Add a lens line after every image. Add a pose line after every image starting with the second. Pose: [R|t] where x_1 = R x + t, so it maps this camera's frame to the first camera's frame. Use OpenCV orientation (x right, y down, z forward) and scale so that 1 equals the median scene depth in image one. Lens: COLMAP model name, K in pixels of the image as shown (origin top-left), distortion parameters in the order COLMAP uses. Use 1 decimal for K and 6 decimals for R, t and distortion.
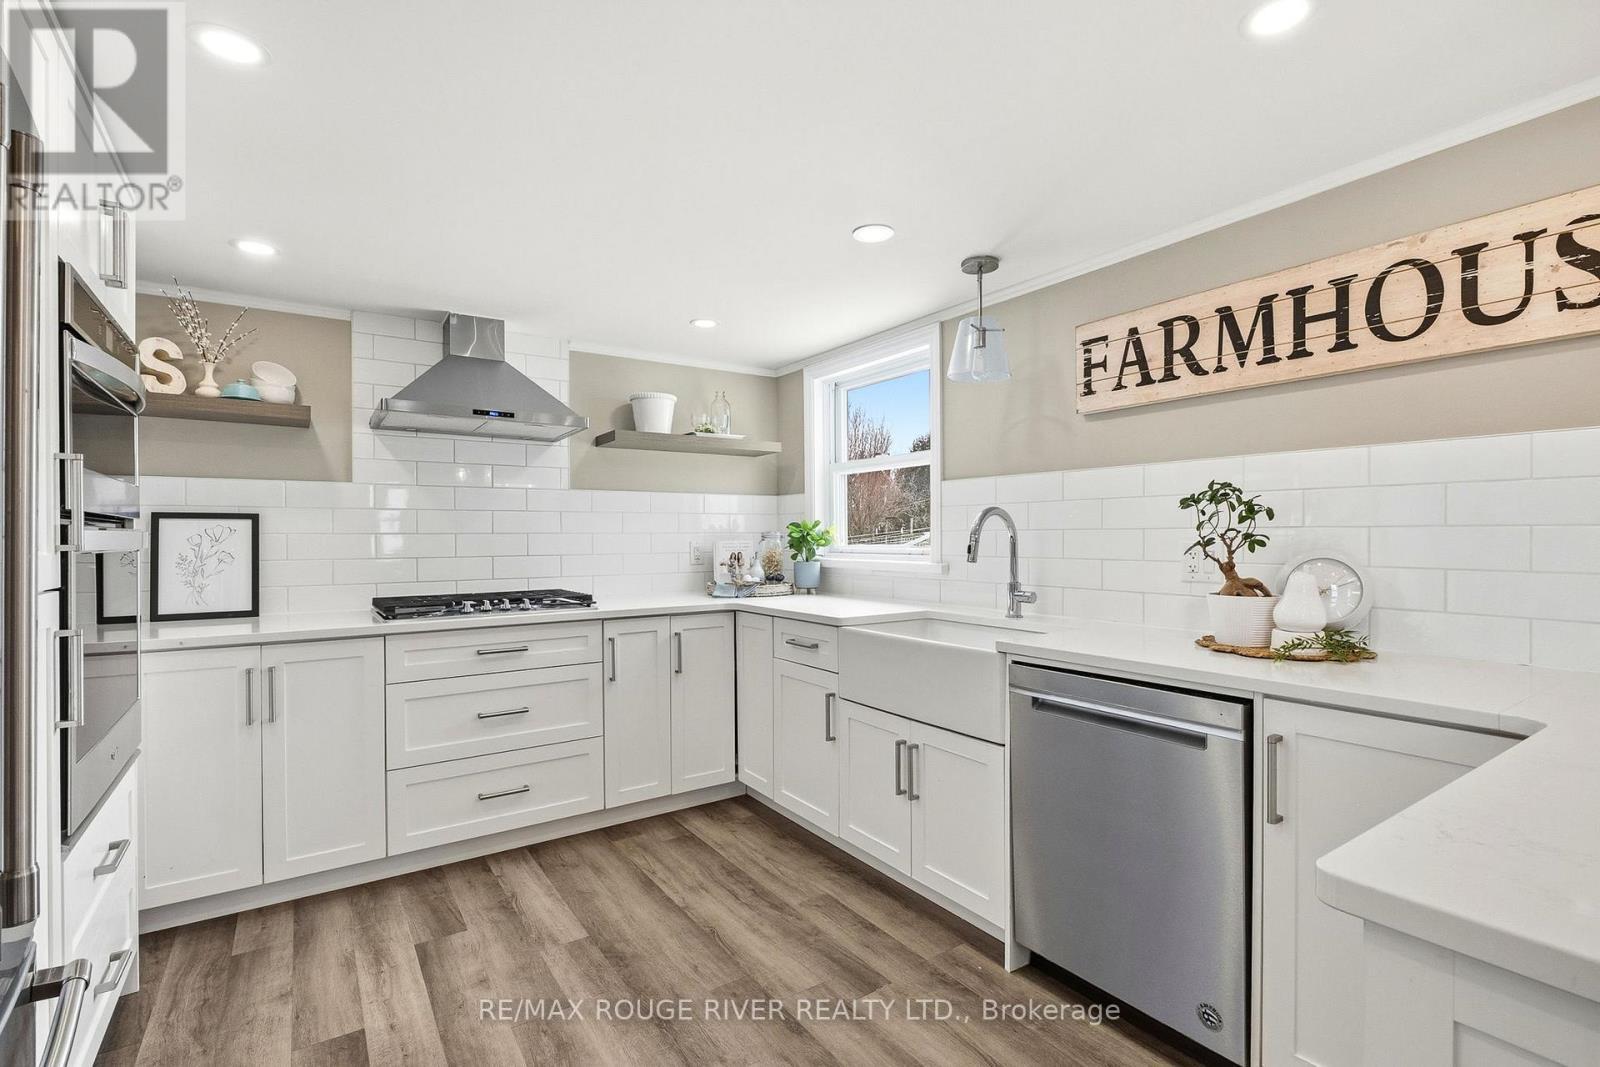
lens RADIAL K [[735.2, 0, 798.5], [0, 735.2, 539.0], [0, 0, 1]] dist [-0.003361, -0.001924]
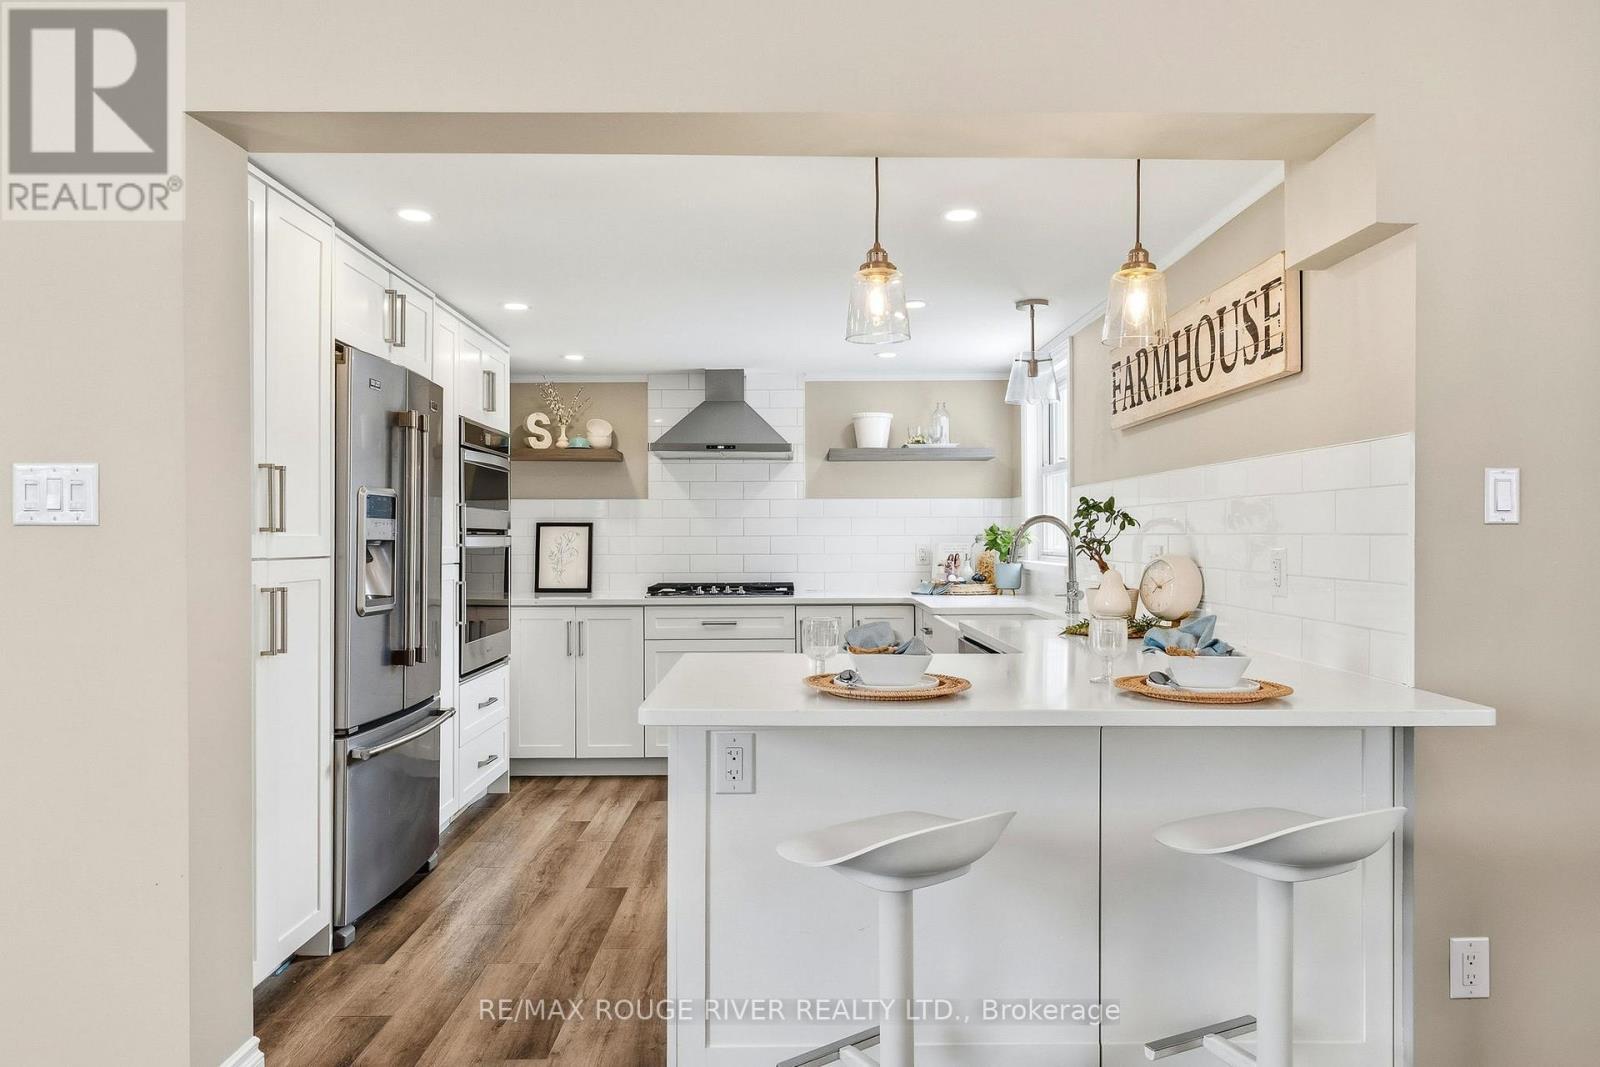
lens RADIAL K [[1072.4, 0, 806.8], [0, 1072.4, 535.3], [0, 0, 1]] dist [-0.000361, -0.002142]
pose [[0.831088, 0.001516, -0.556139, 0.874219], [-0.003332, 0.999992, -0.002253, -0.006331], [0.556131, 0.003725, 0.831086, -0.584955]]
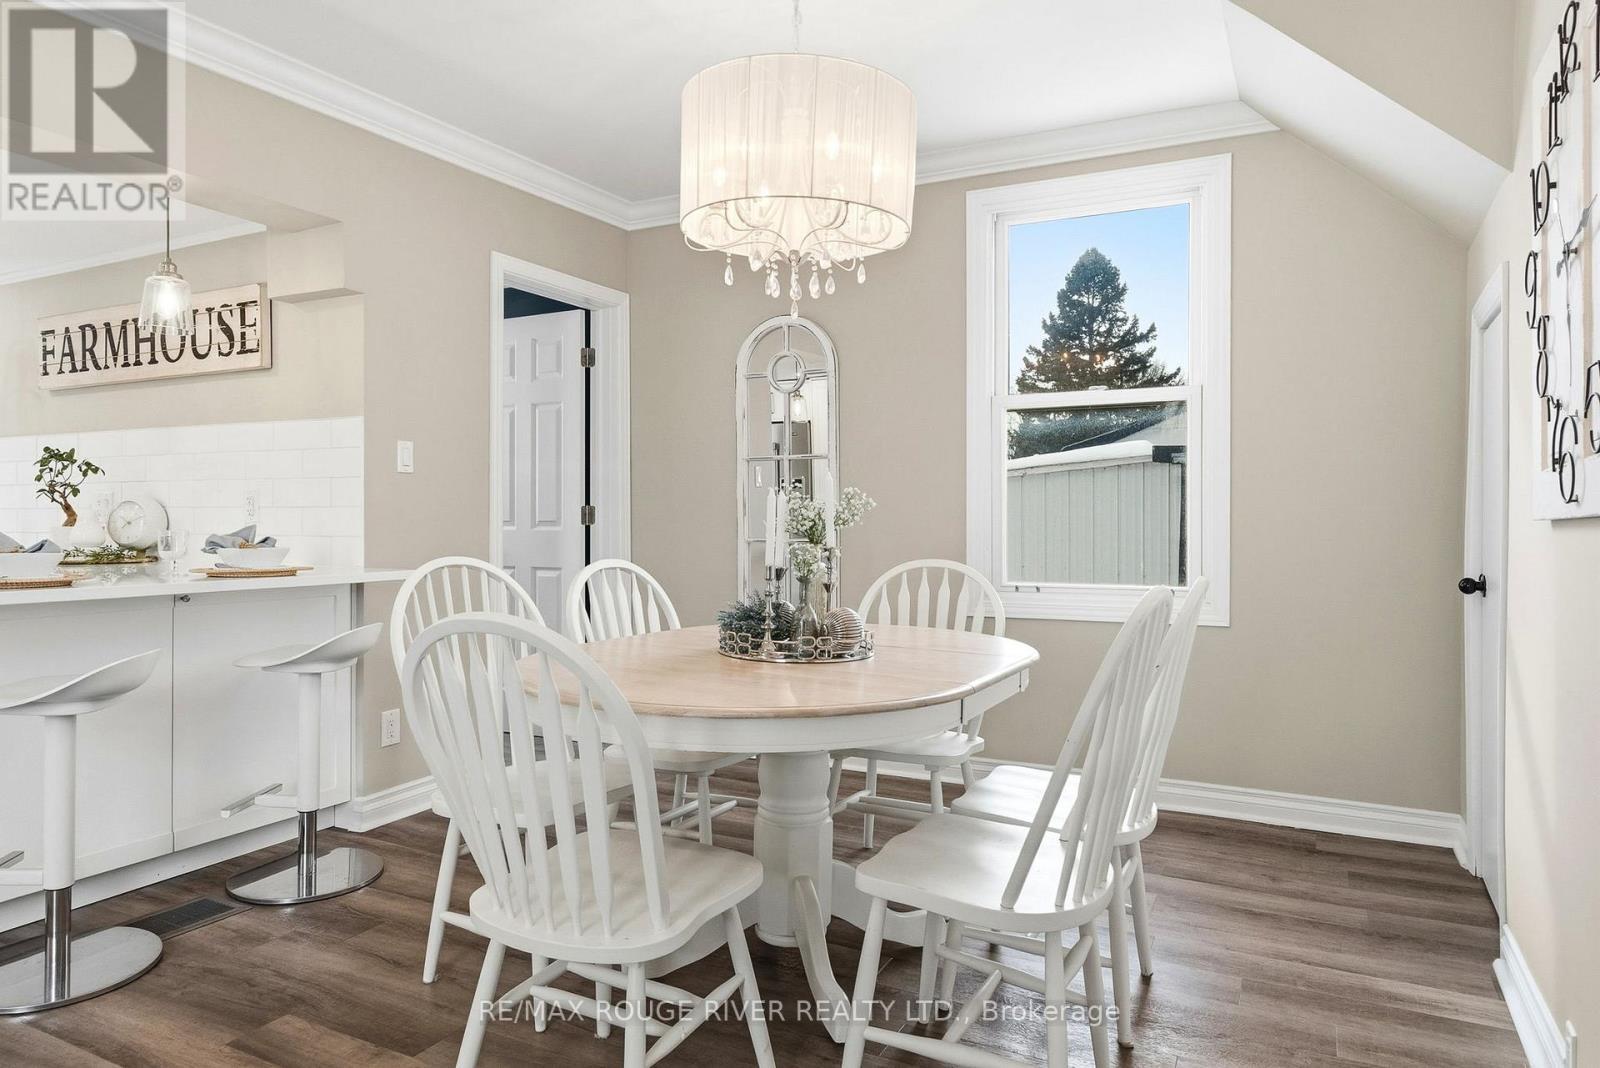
lens RADIAL K [[1072.4, 0, 806.8], [0, 1072.4, 535.8], [0, 0, 1]] dist [-0.000361, -0.002142]
pose [[0.881725, -0.002552, 0.471757, 0.647557], [-0.001665, 0.999962, 0.008520, 0.055341], [-0.471761, -0.008297, 0.881687, -1.159387]]
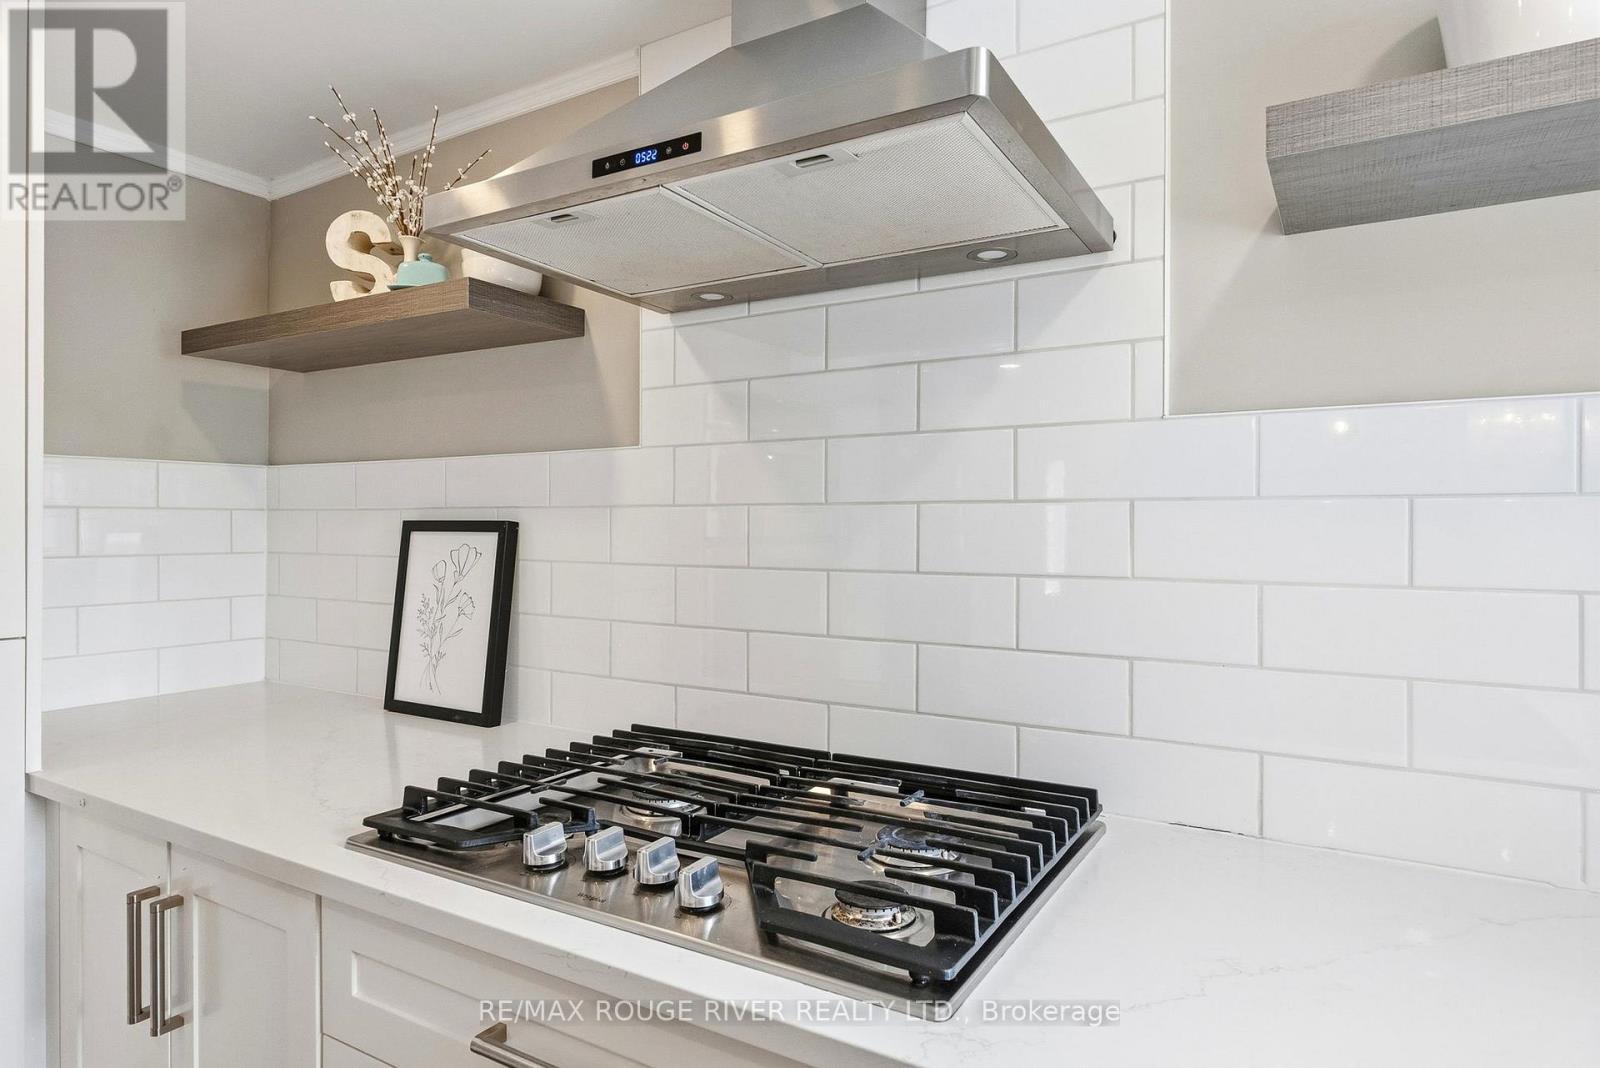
lens RADIAL K [[920.3, 0, 819.1], [0, 920.3, 531.9], [0, 0, 1]] dist [-0.000254, -0.000167]
pose [[0.421479, 0.009760, -0.906786, -0.080196], [-0.007121, 0.999947, 0.007453, -0.035744], [0.906810, 0.003316, 0.421526, 0.994849]]
